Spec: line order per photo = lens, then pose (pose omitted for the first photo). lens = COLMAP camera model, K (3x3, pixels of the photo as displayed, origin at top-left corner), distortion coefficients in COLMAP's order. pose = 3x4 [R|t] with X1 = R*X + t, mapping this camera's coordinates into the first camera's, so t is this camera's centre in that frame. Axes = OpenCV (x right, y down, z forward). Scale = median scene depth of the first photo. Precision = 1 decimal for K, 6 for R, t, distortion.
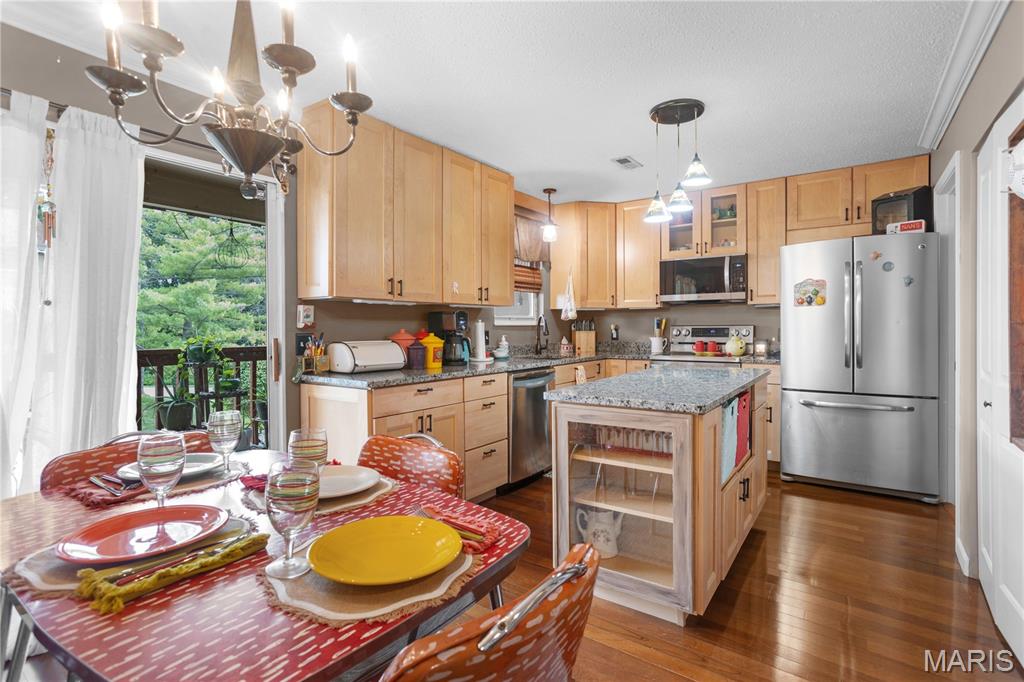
lens RADIAL K [[488.5, 0, 513.2], [0, 488.5, 328.7], [0, 0, 1]] dist [-0.054027, 0.028440]
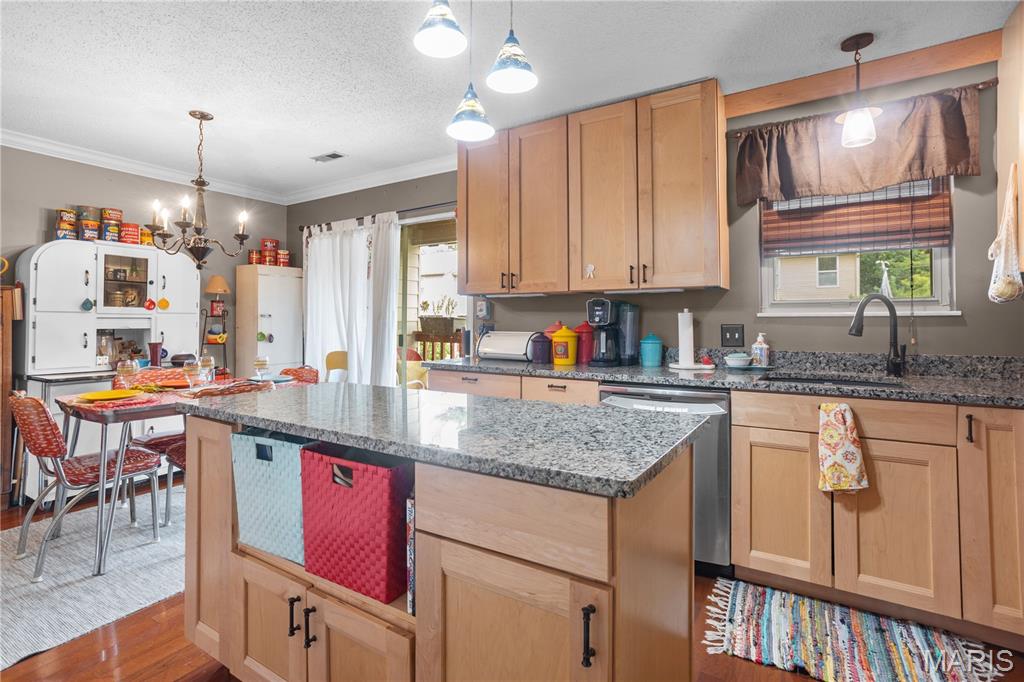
lens RADIAL K [[494.3, 0, 511.1], [0, 494.3, 311.4], [0, 0, 1]] dist [-0.049465, 0.030373]
pose [[0.052990, -0.010546, -0.998539, 0.620001], [-0.004045, 0.999934, -0.010775, -0.005327], [0.998587, 0.004610, 0.052944, 0.714236]]
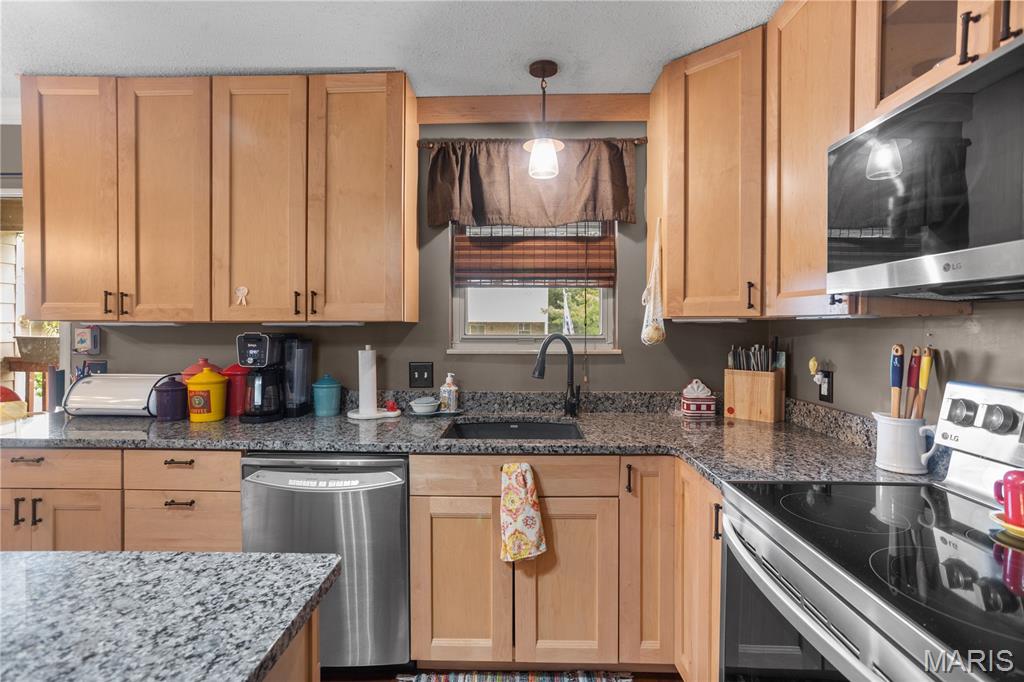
lens RADIAL K [[488.5, 0, 513.2], [0, 488.5, 328.7], [0, 0, 1]] dist [-0.054027, 0.028440]
pose [[0.568105, 0.014515, -0.822828, 0.503432], [-0.008770, 0.999894, 0.011583, -0.045606], [0.822910, 0.000636, 0.568172, 0.815818]]
